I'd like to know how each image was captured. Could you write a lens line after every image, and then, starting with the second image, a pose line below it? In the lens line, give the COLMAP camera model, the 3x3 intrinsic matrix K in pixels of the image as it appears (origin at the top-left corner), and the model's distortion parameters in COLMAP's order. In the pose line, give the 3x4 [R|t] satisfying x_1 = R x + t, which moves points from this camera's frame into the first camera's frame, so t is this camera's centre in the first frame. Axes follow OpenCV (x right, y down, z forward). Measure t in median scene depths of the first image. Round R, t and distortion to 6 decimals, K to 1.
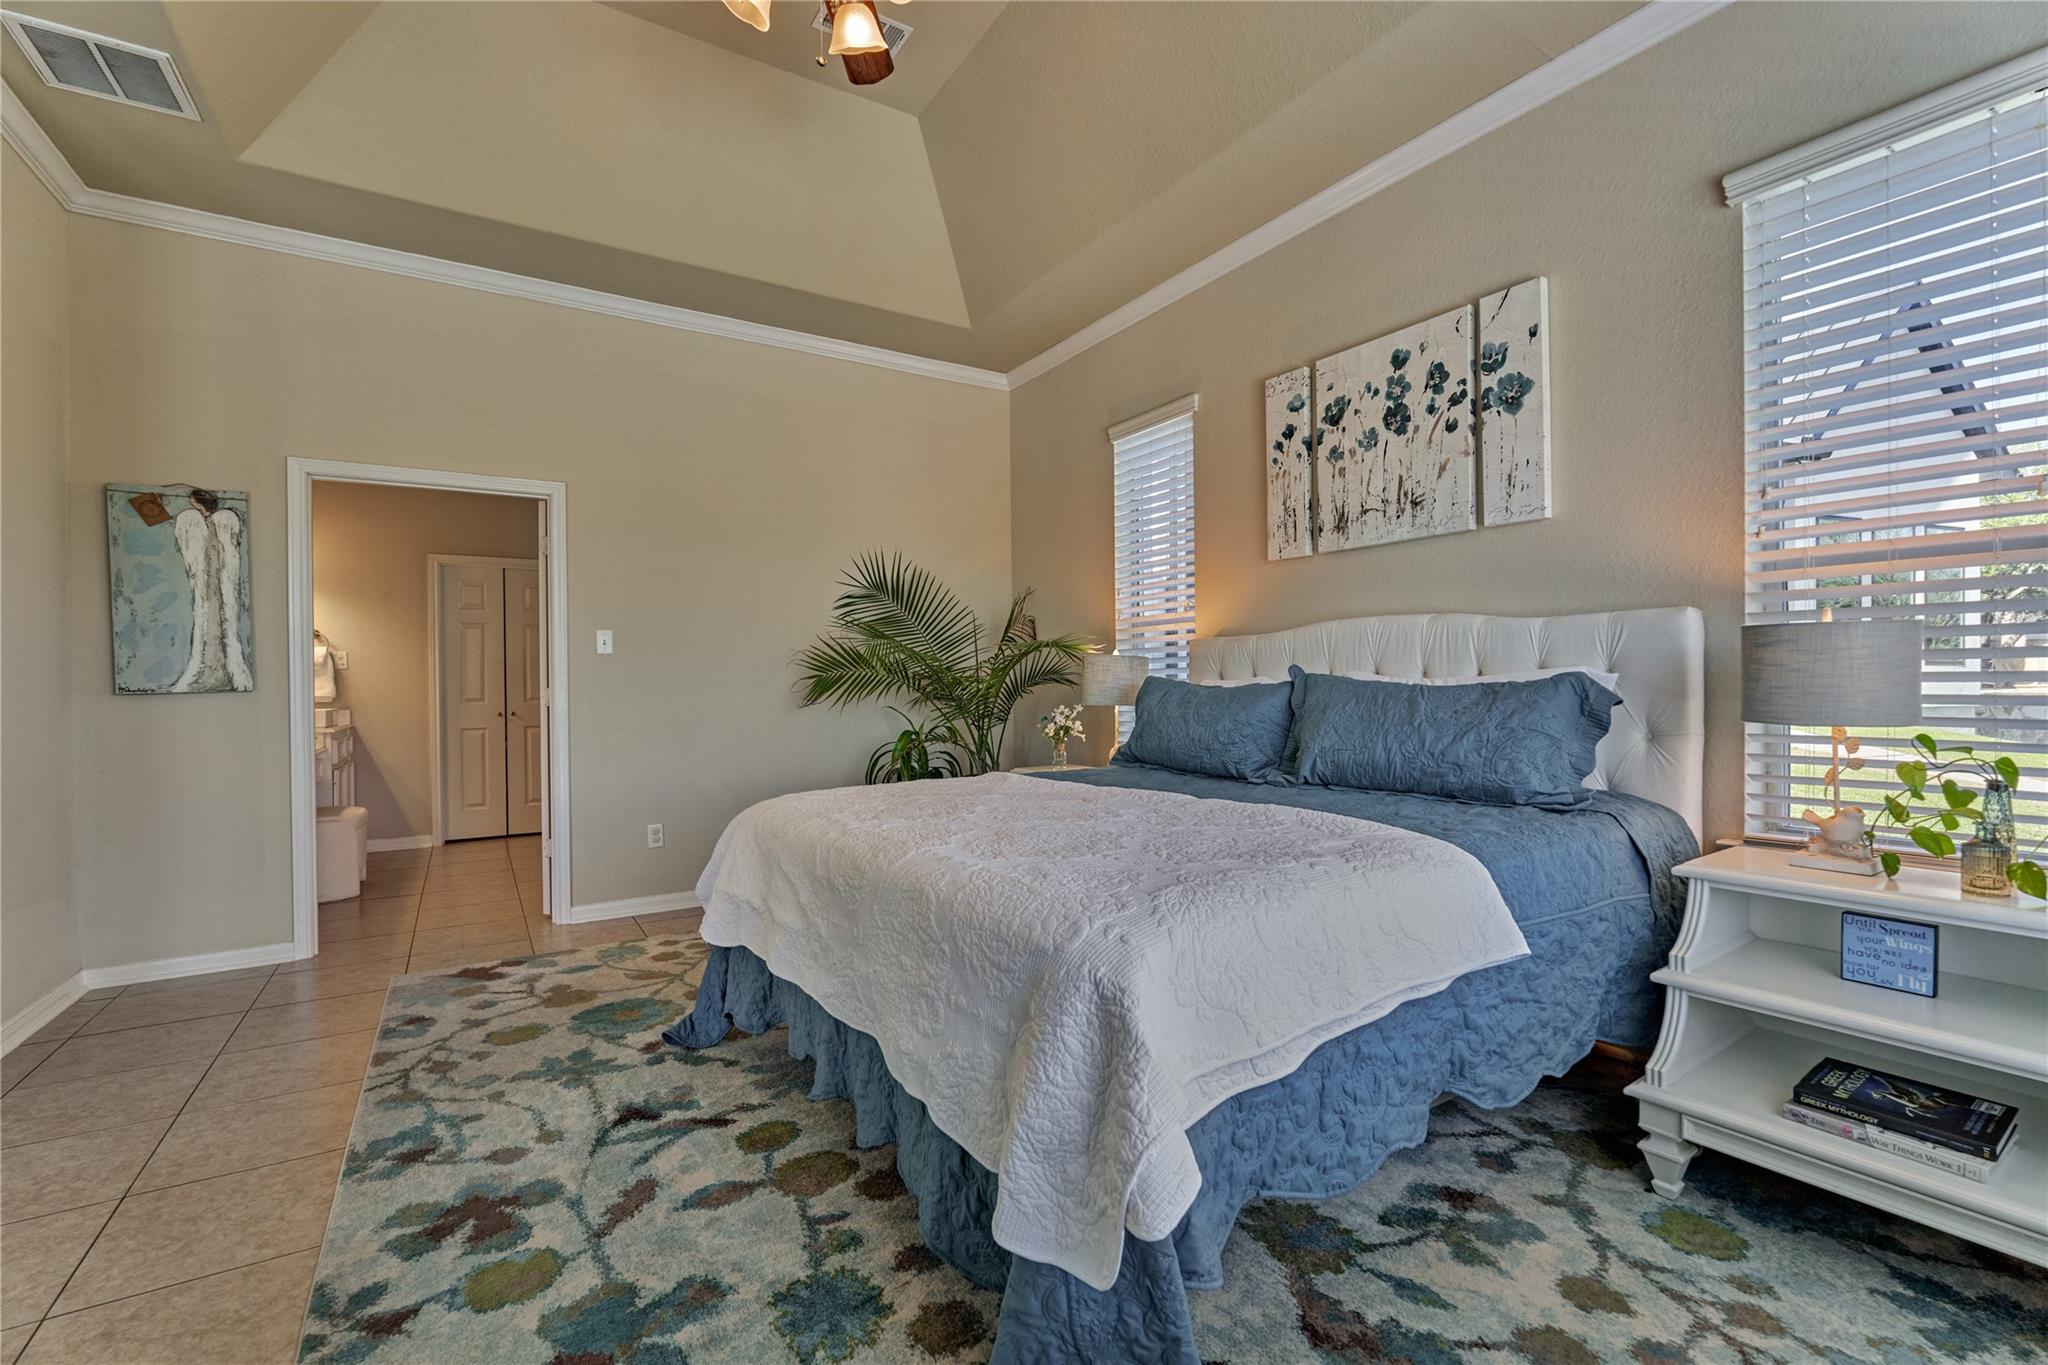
lens RADIAL K [[891.7, 0, 1028.8], [0, 891.7, 682.1], [0, 0, 1]] dist [-0.004297, -0.000077]
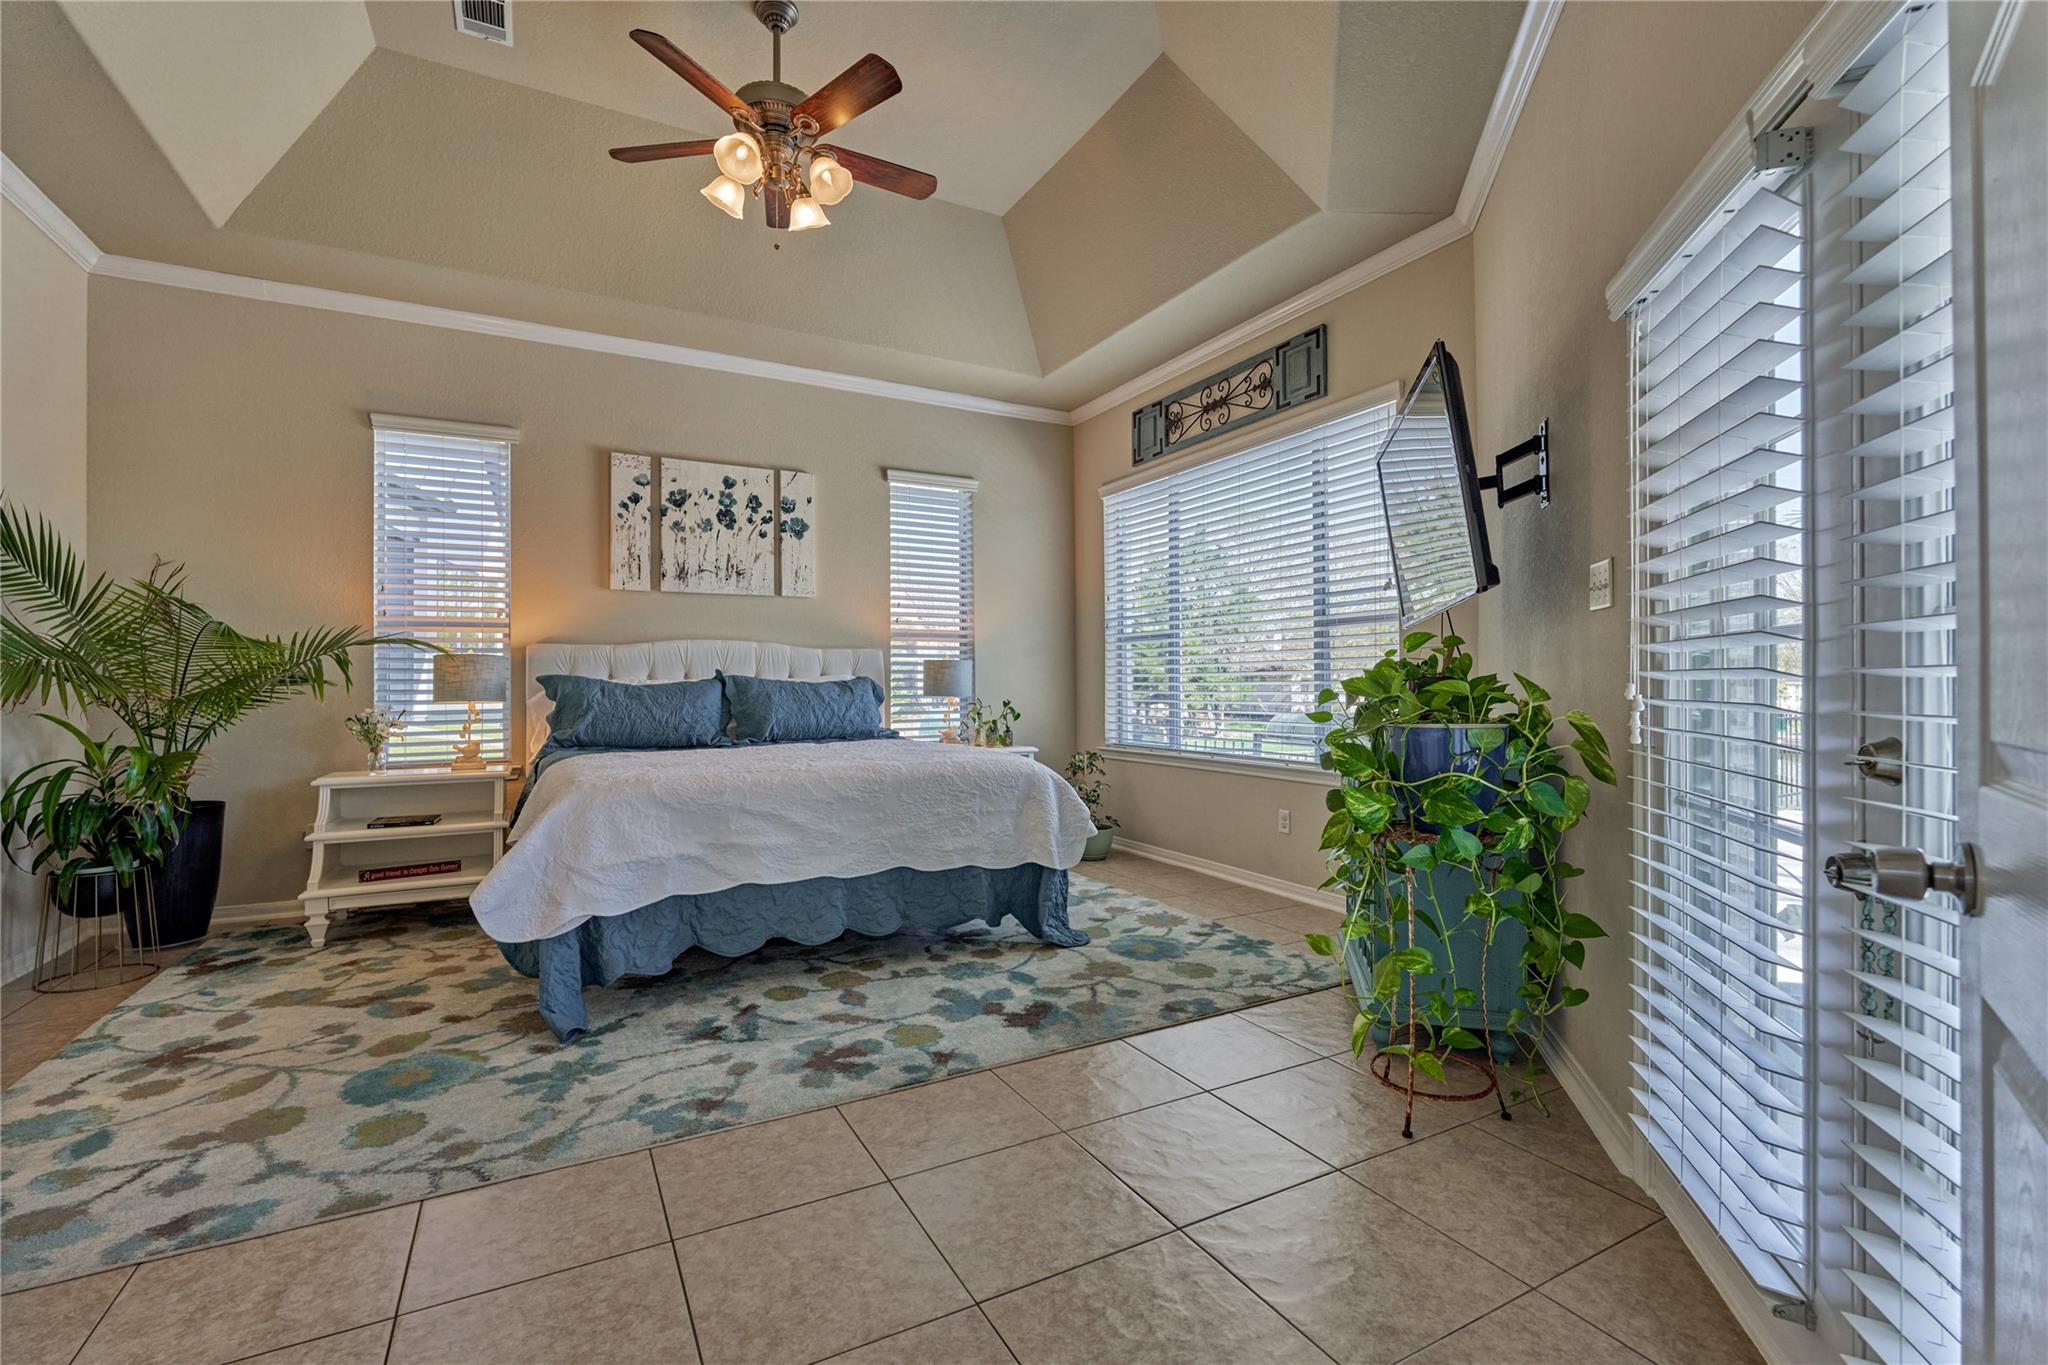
lens RADIAL K [[891.7, 0, 1020.2], [0, 891.7, 681.4], [0, 0, 1]] dist [-0.004297, -0.000077]
pose [[0.067714, 0.012938, 0.997621, -1.221309], [0.005949, 0.999893, -0.013372, 0.025442], [-0.997687, 0.006840, 0.067629, 0.381872]]
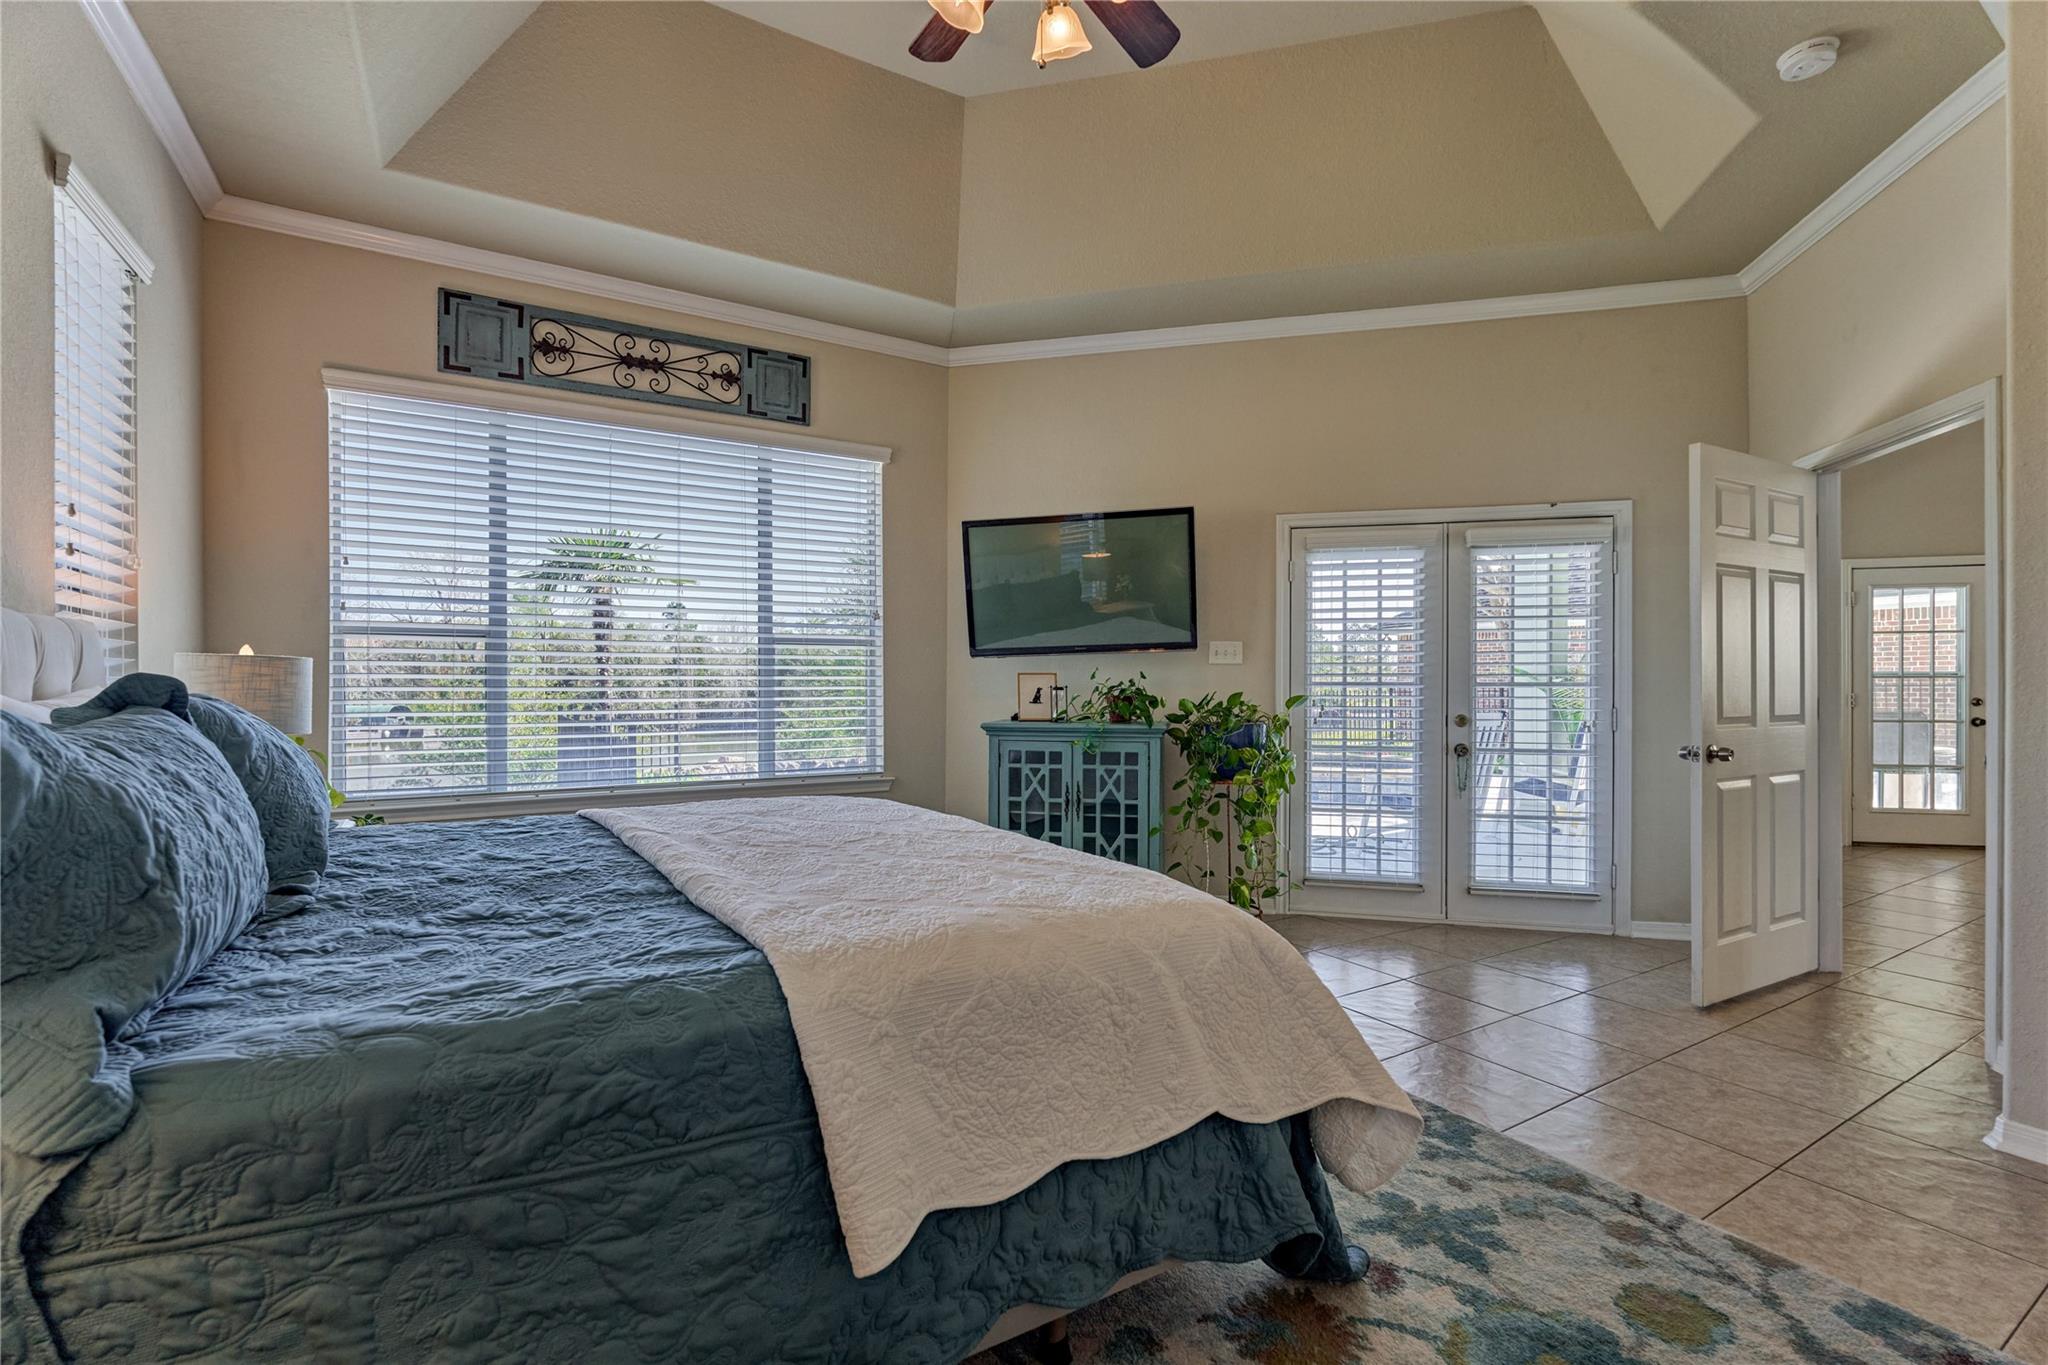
lens RADIAL K [[891.7, 0, 1036.9], [0, 891.7, 689.4], [0, 0, 1]] dist [-0.004297, -0.000077]
pose [[-0.999808, 0.012585, 0.015016, -0.174354], [0.012663, 0.999907, 0.005104, -0.009112], [-0.014951, 0.005293, -0.999874, 1.473779]]
